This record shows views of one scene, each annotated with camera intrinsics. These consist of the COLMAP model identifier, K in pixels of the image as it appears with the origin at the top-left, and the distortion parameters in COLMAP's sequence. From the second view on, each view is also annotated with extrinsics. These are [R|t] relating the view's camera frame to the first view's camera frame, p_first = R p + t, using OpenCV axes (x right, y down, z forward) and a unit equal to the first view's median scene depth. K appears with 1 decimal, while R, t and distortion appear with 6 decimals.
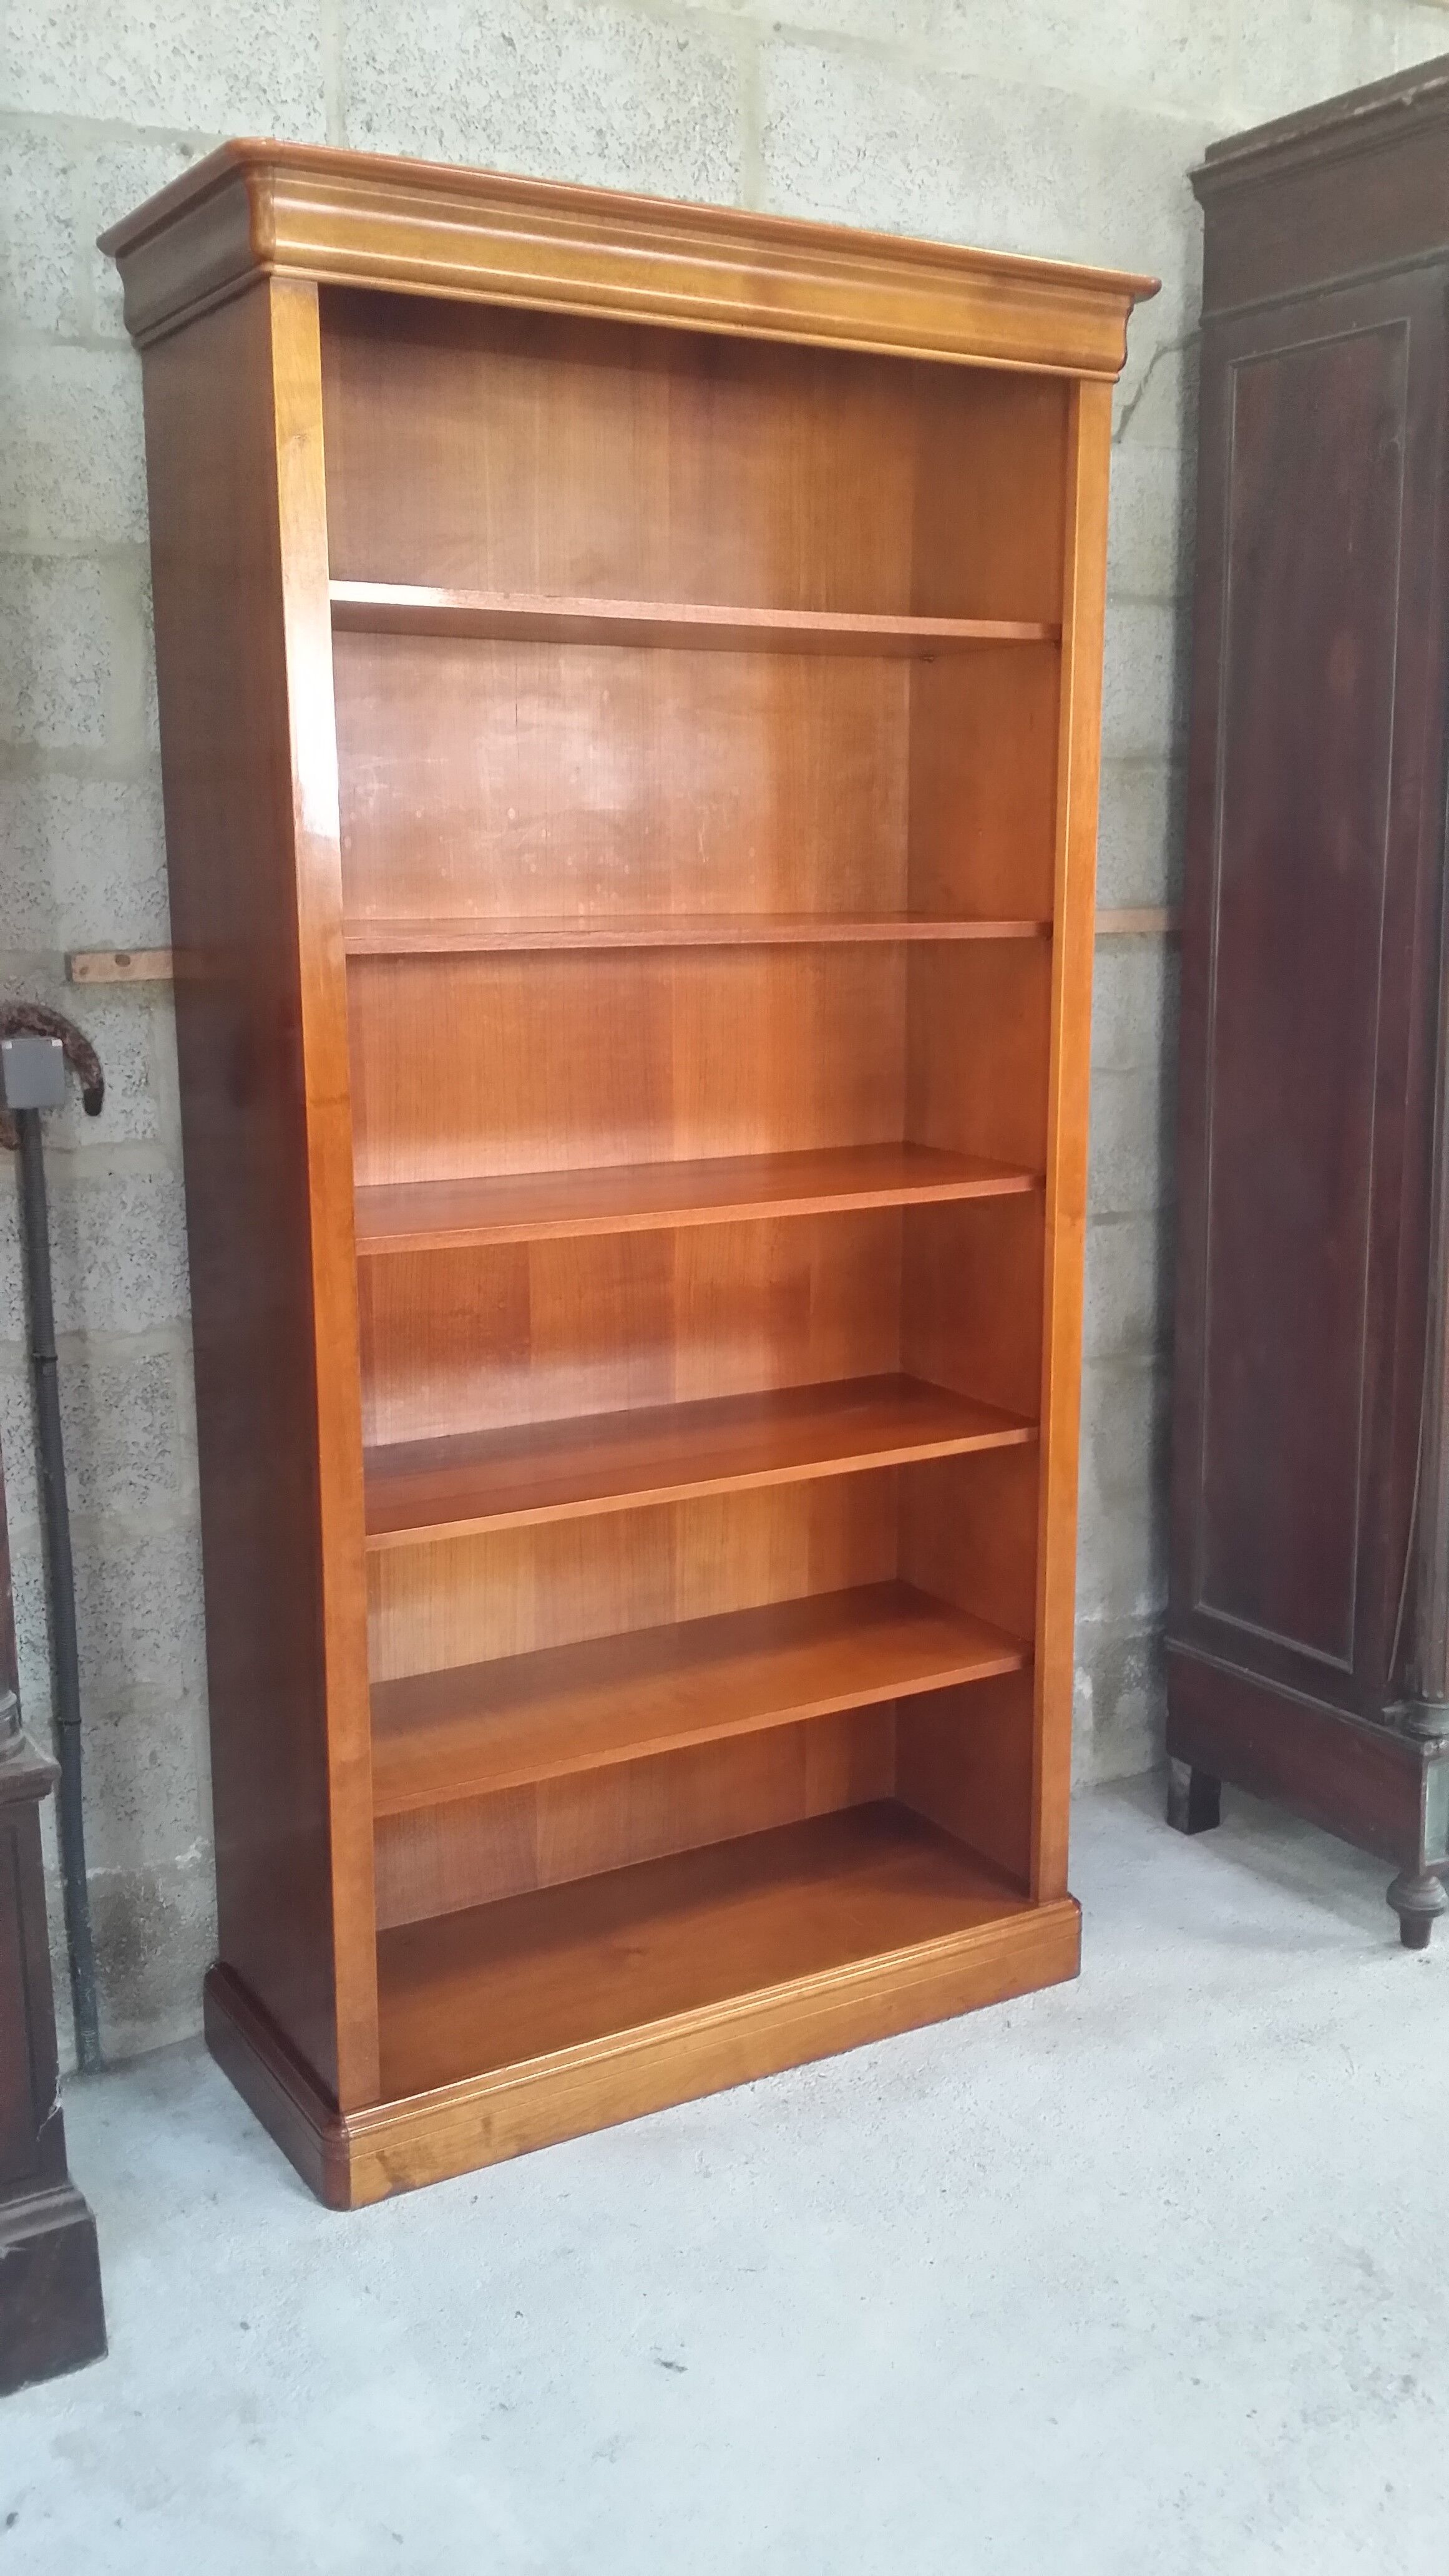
lens RADIAL K [[2323.2, 0, 773.1], [0, 2323.2, 1274.2], [0, 0, 1]] dist [0.047870, -0.099088]
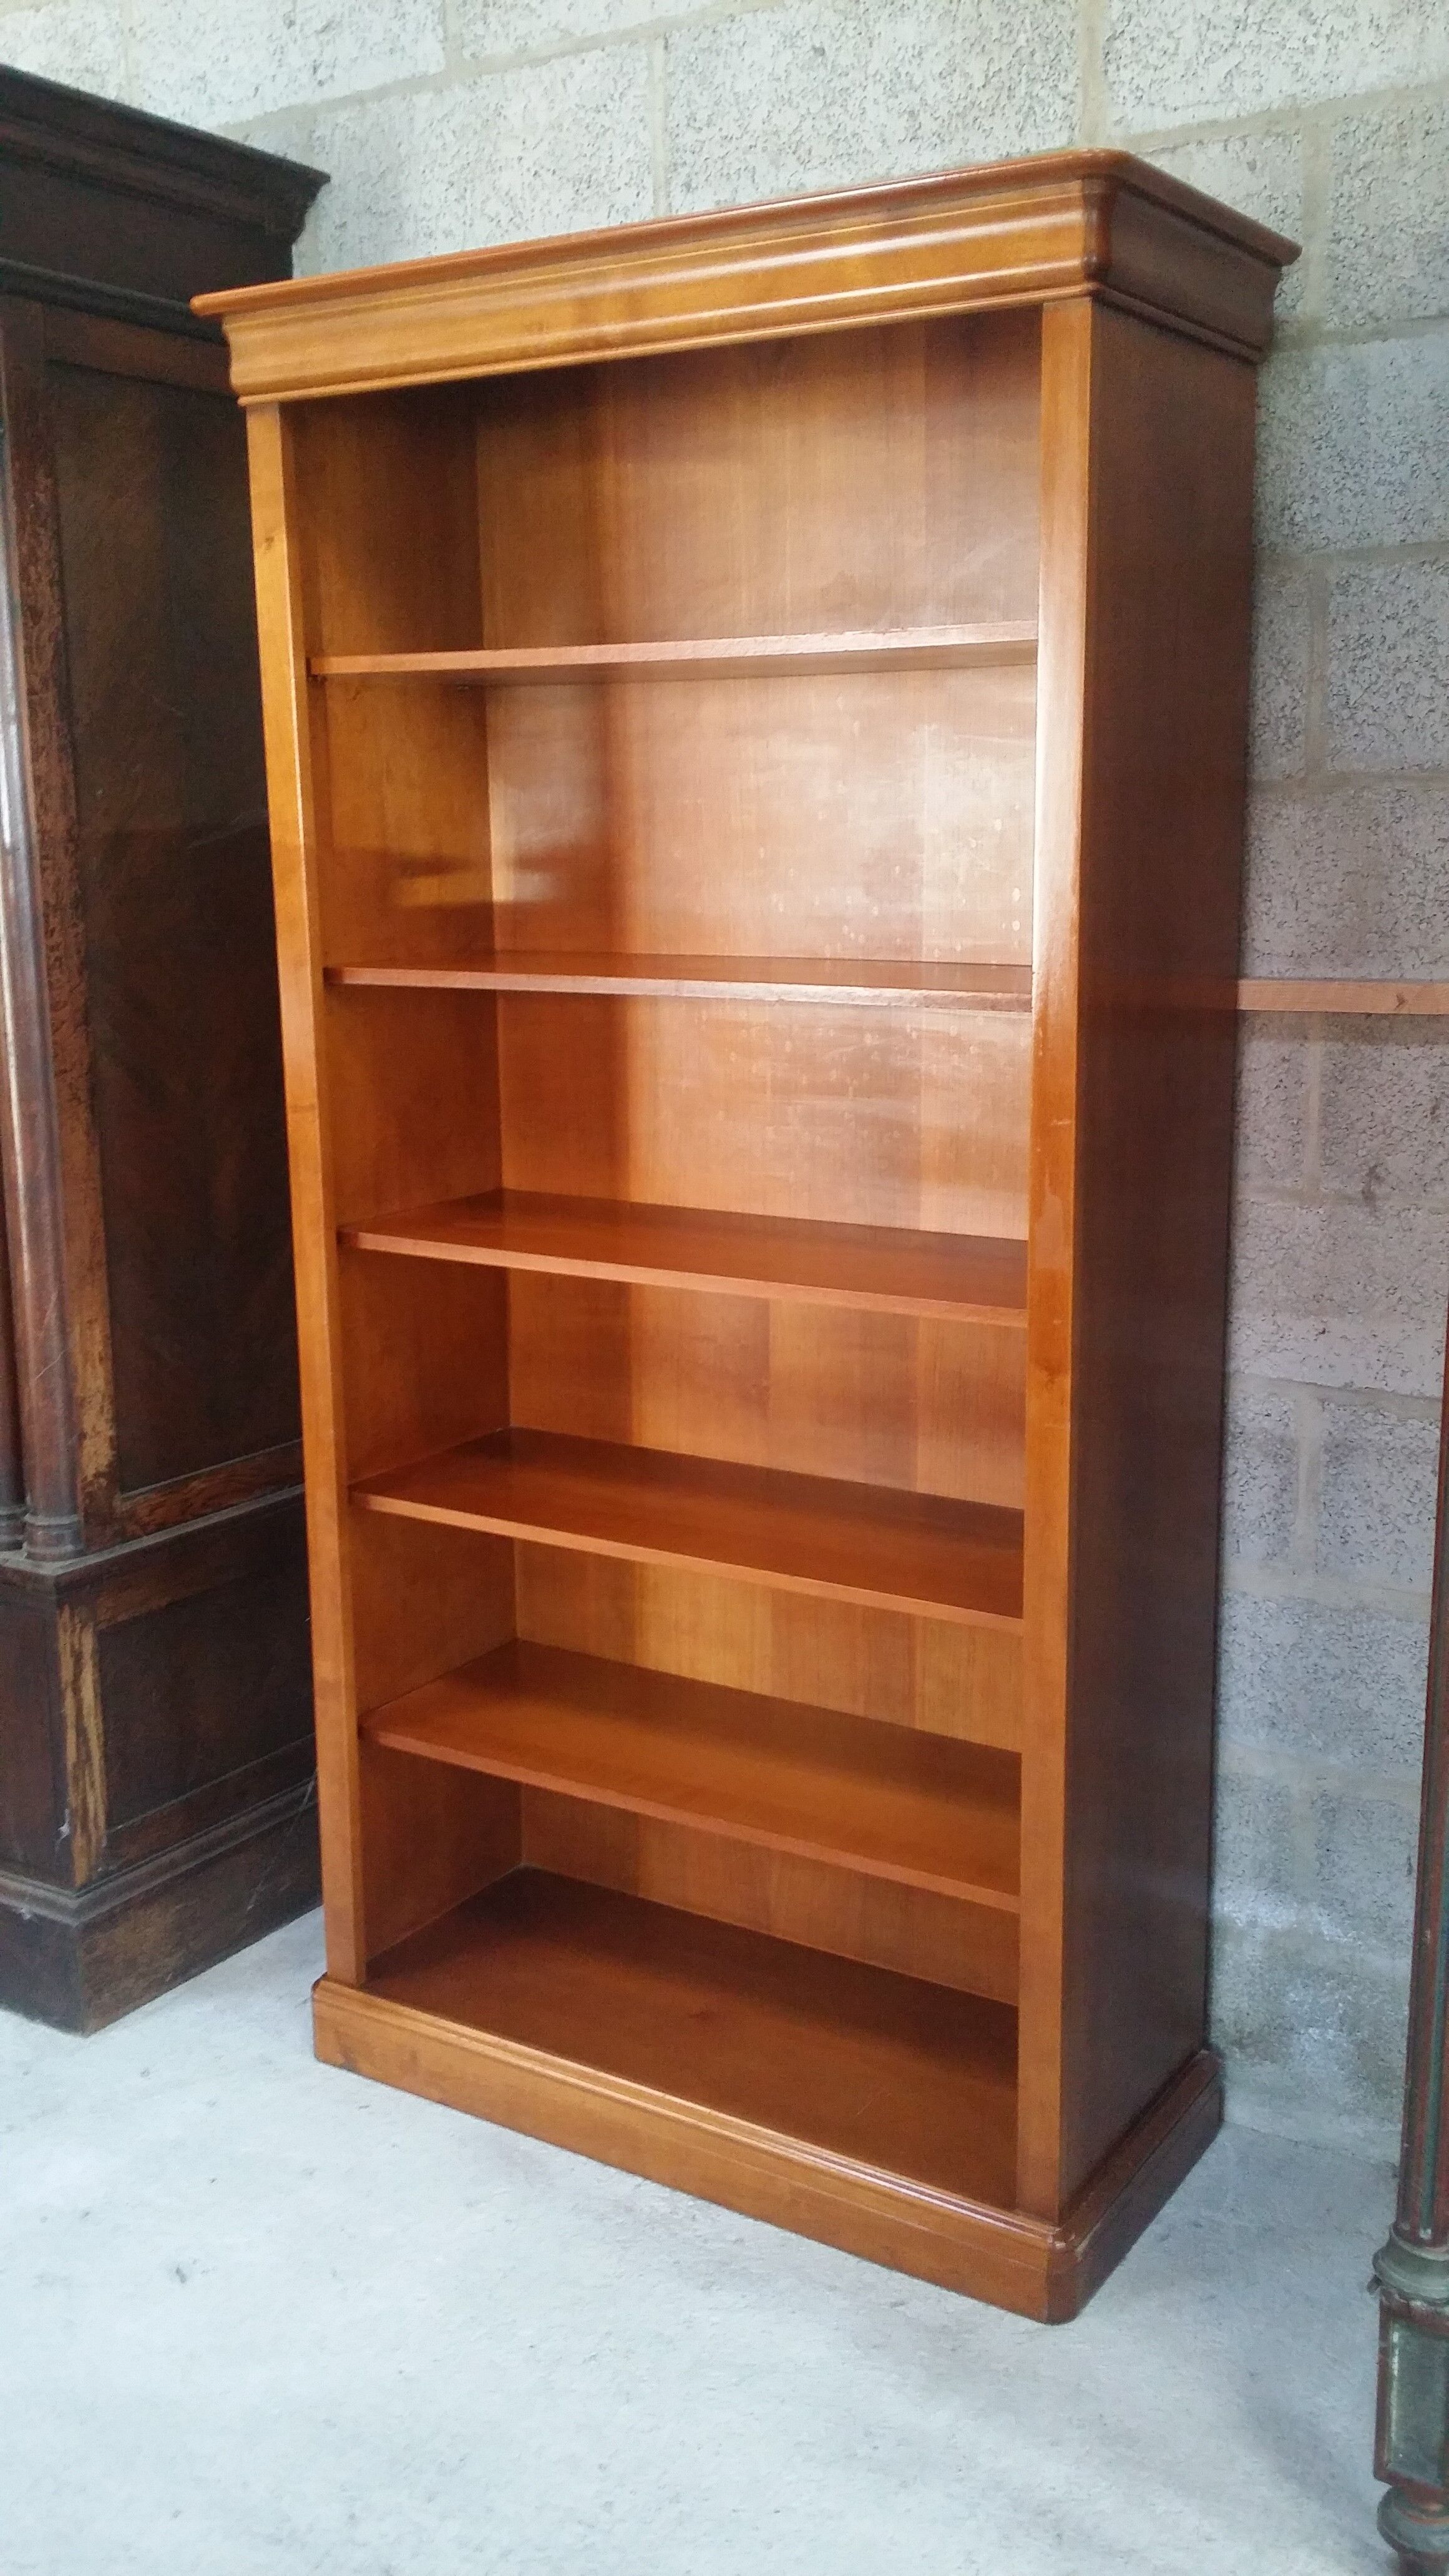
lens RADIAL K [[2339.5, 0, 781.5], [0, 2339.5, 1274.7], [0, 0, 1]] dist [0.047893, -0.086493]
pose [[0.449919, 0.169821, -0.876775, 0.831638], [-0.159923, 0.981206, 0.107983, -0.136725], [0.878634, 0.091633, 0.468621, 0.585678]]
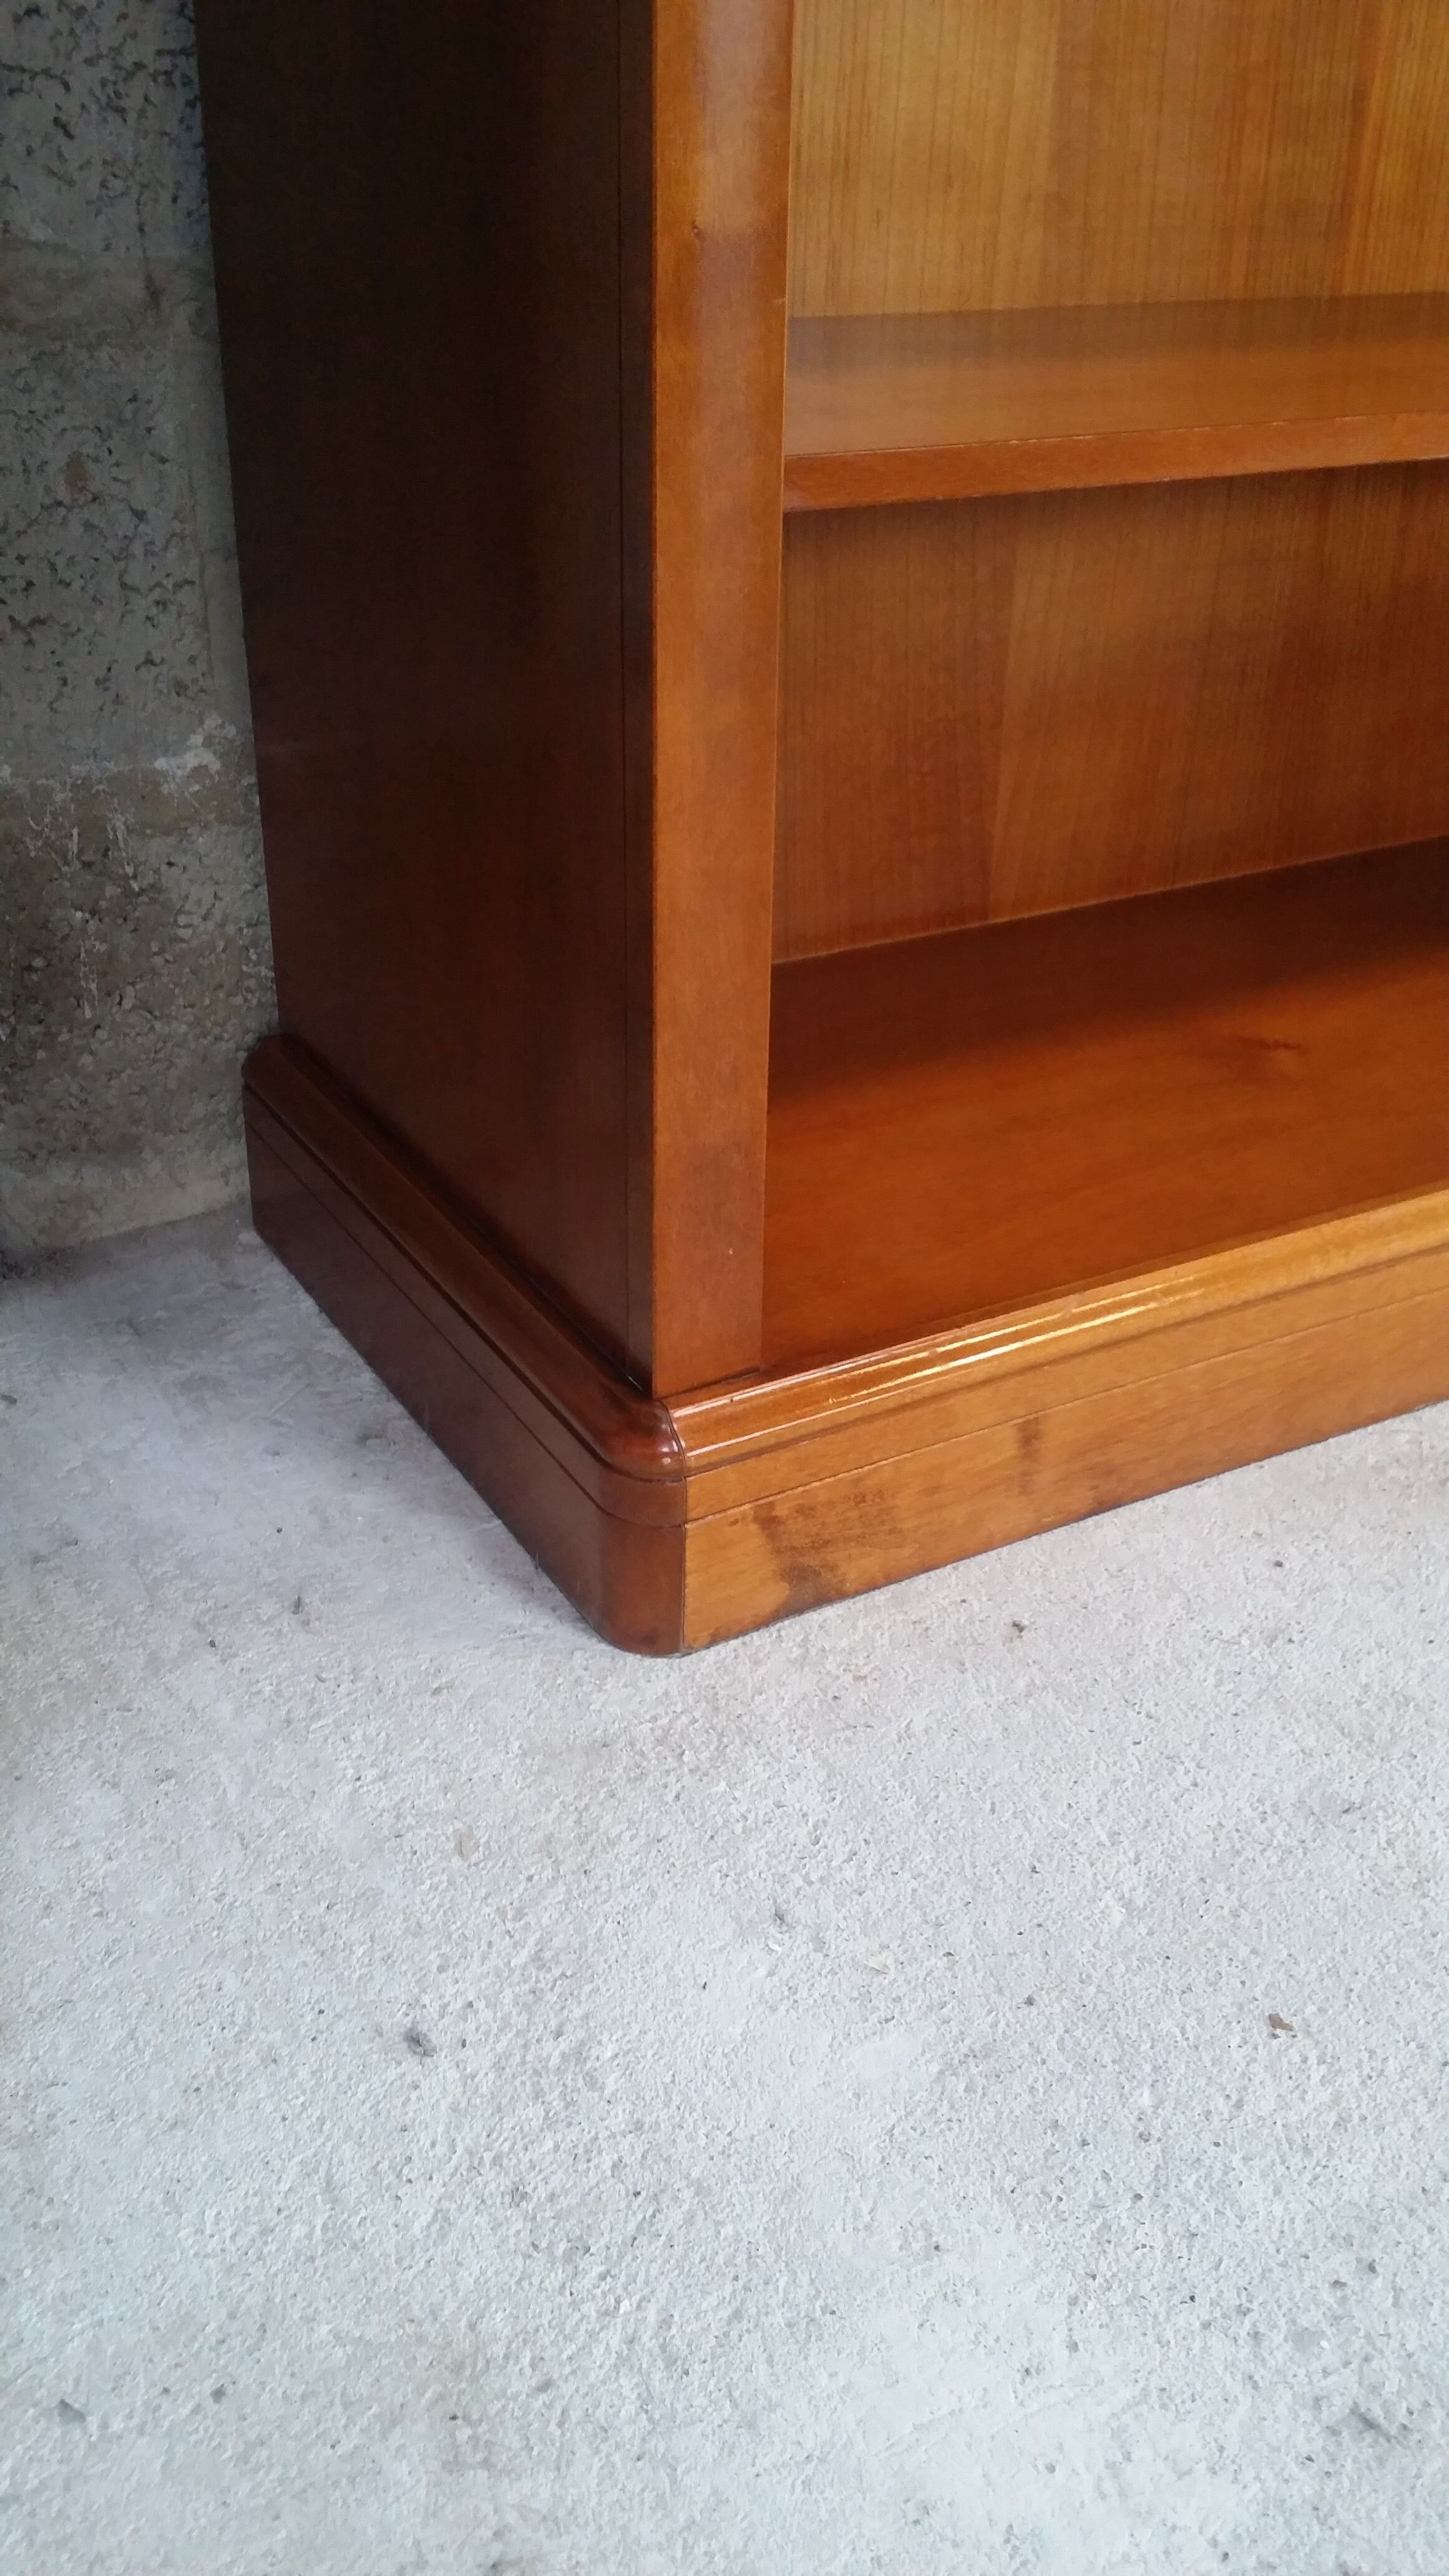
lens RADIAL K [[2320.6, 0, 771.8], [0, 2320.6, 1278.3], [0, 0, 1]] dist [0.106879, -0.209061]
pose [[0.999548, 0.029208, -0.007066, -0.156880], [-0.025712, 0.952967, 0.301981, 0.224465], [0.015553, -0.301663, 0.953288, 0.639862]]
